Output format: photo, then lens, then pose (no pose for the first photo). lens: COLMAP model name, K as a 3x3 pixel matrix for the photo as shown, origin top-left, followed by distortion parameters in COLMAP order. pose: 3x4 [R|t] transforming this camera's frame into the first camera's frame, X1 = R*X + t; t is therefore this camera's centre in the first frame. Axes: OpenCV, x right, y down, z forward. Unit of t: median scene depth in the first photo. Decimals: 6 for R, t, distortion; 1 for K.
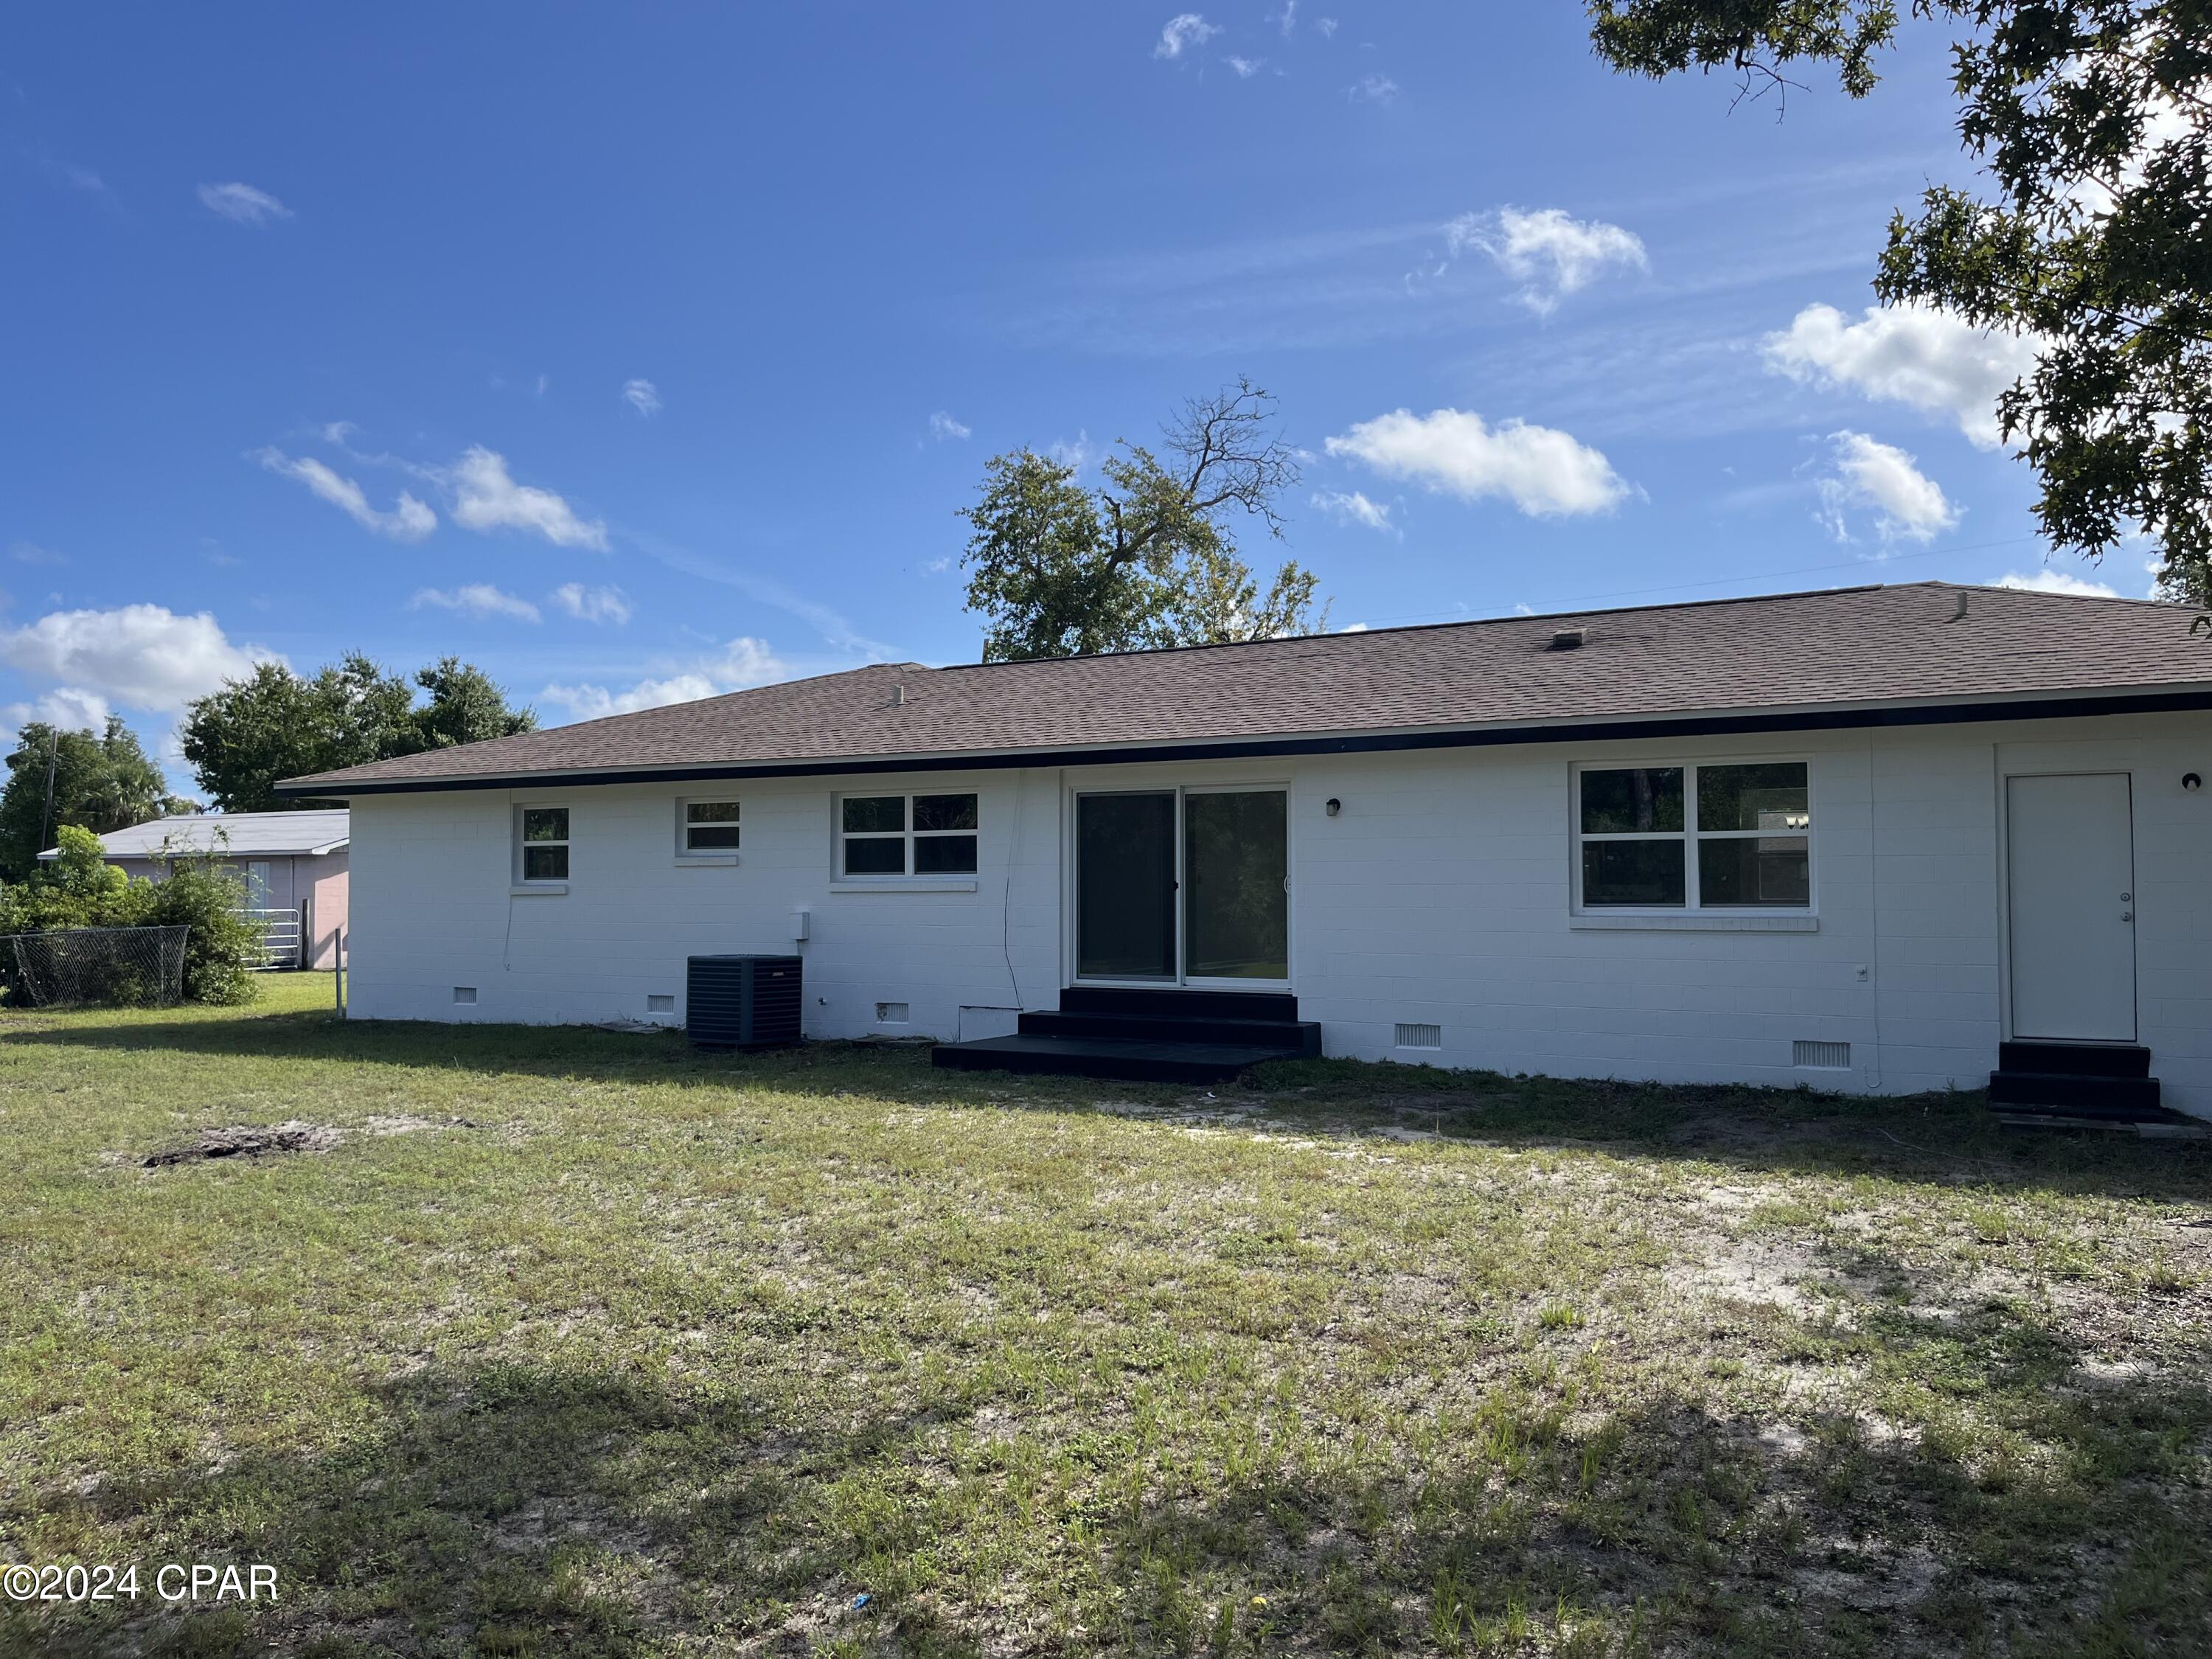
lens RADIAL K [[1687.7, 0, 1100.5], [0, 1687.7, 828.6], [0, 0, 1]] dist [0.027936, -0.009620]
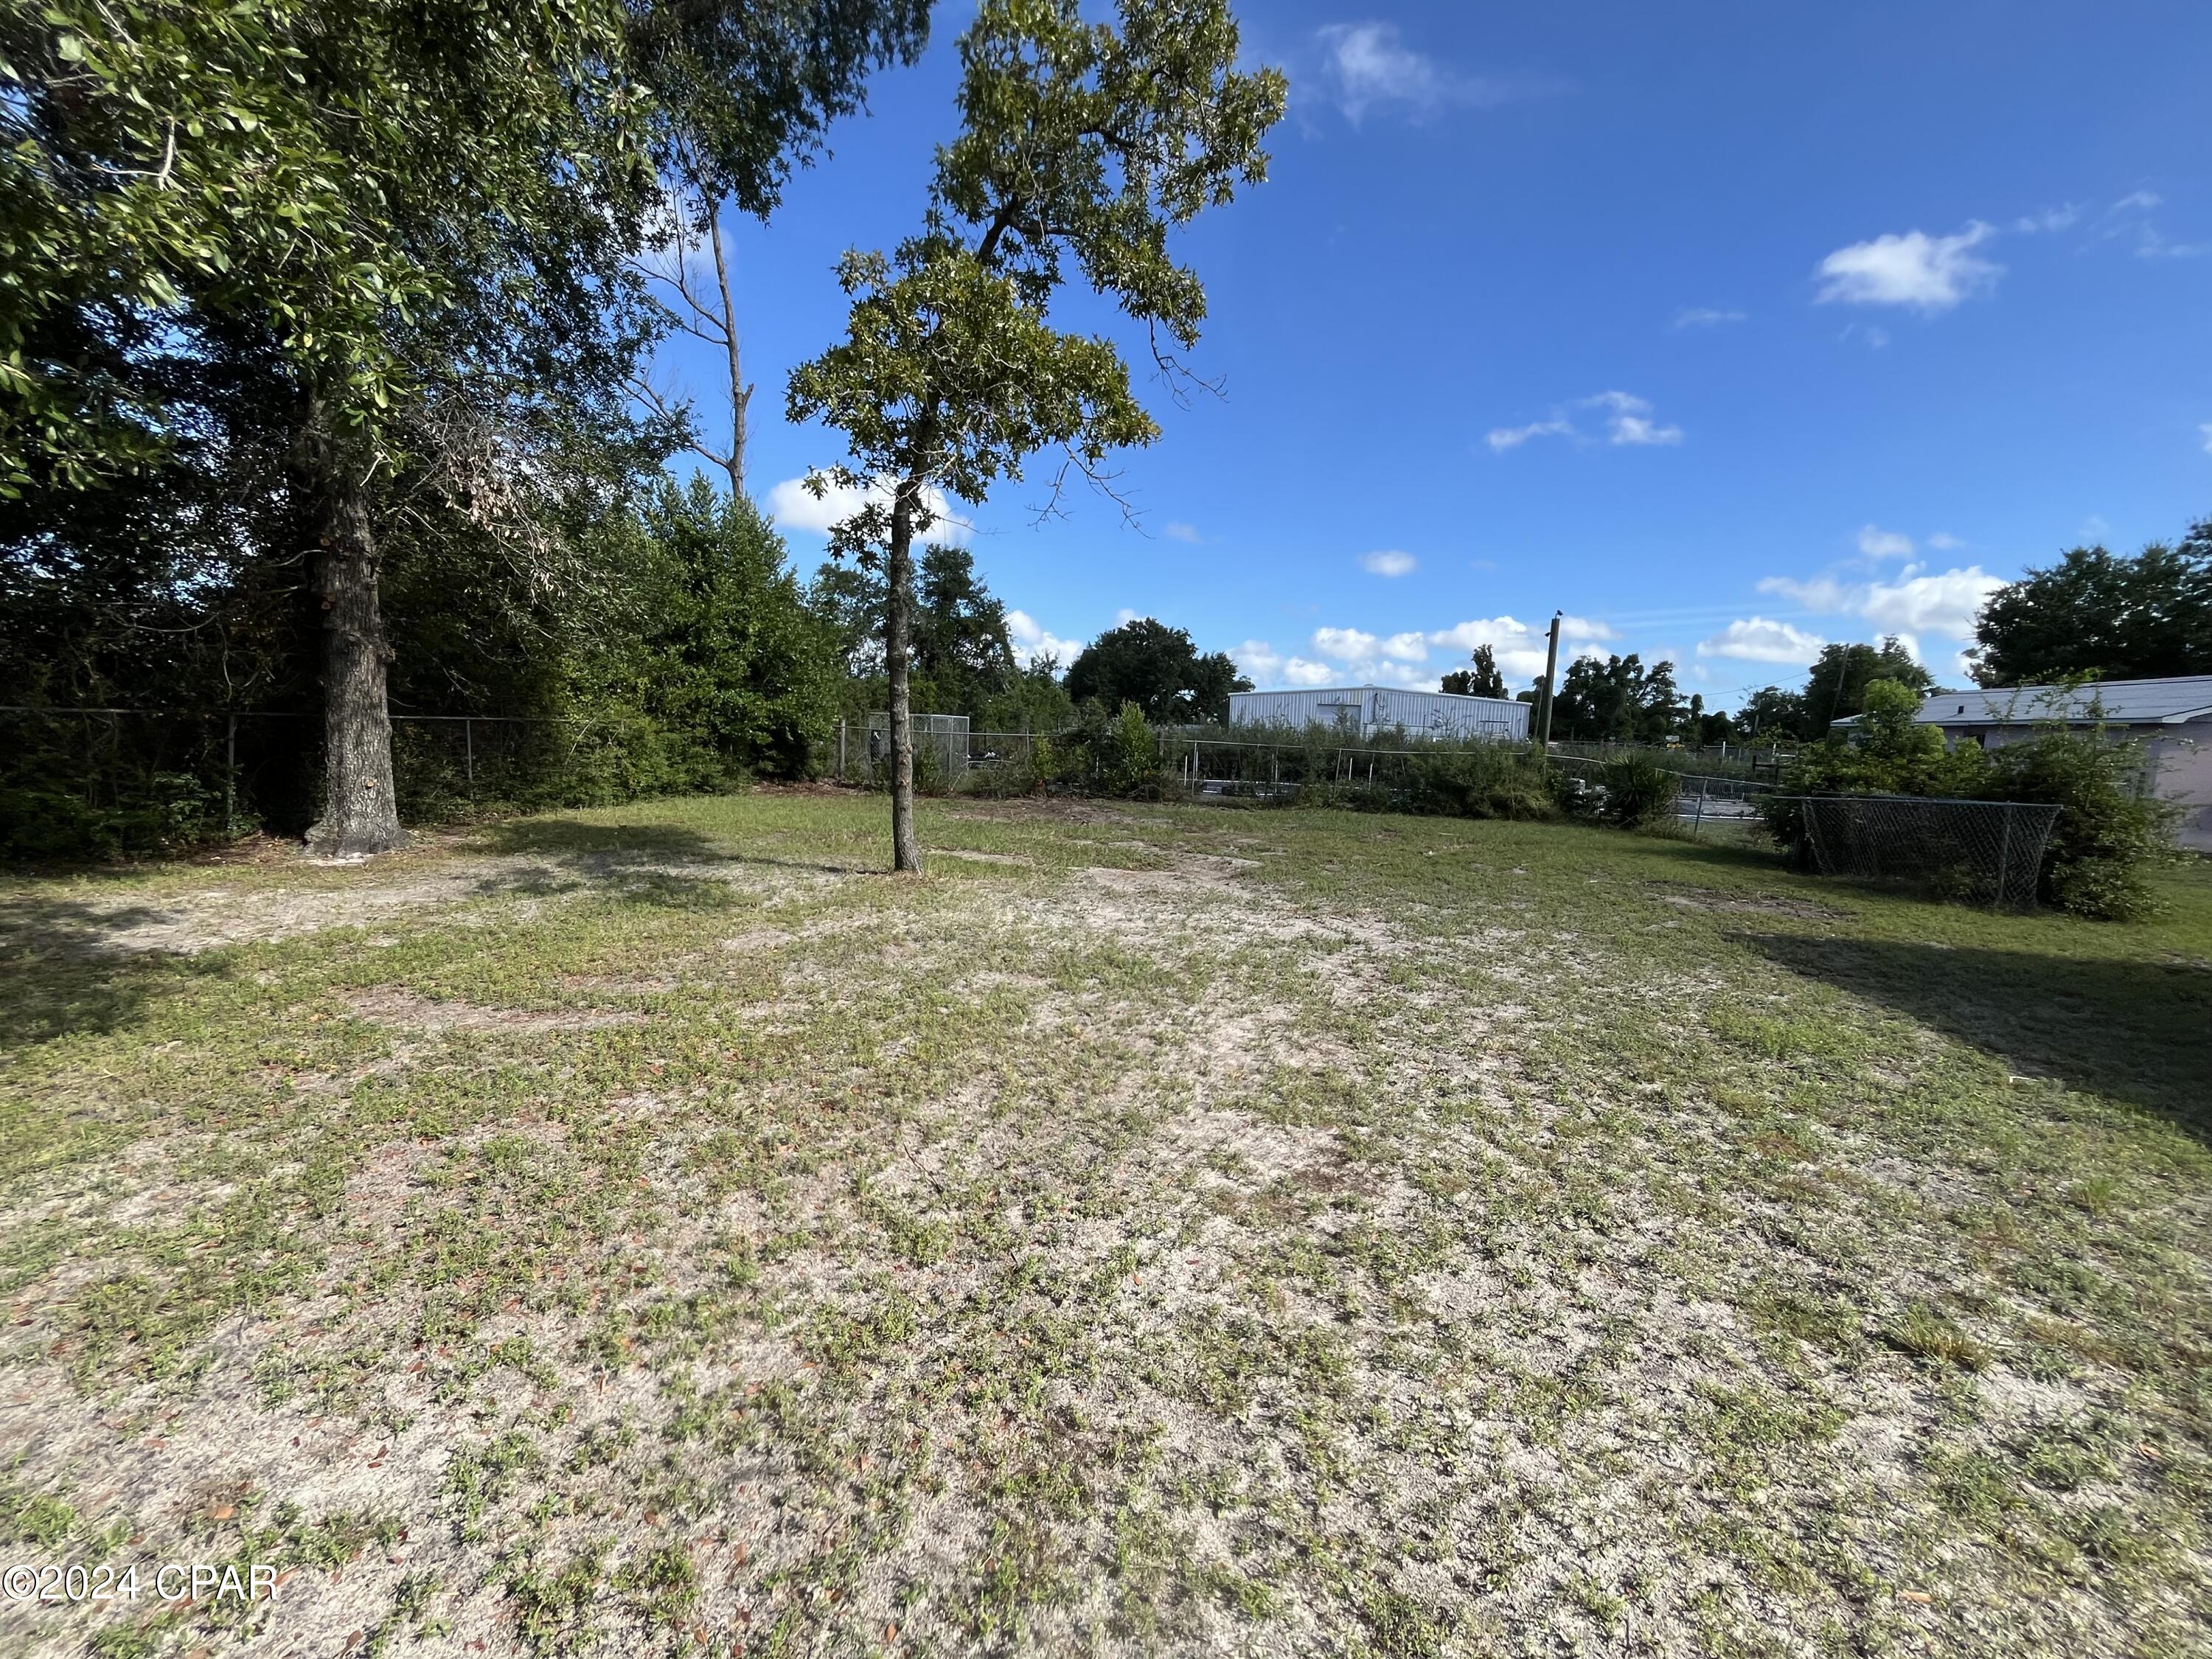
lens RADIAL K [[897.1, 0, 1095.2], [0, 897.1, 830.1], [0, 0, 1]] dist [-0.004464, 0.000251]
pose [[0.326571, 0.120403, -0.937472, -0.308885], [-0.002678, 0.991967, 0.126469, 0.020516], [0.945169, -0.038790, 0.324270, 0.482405]]
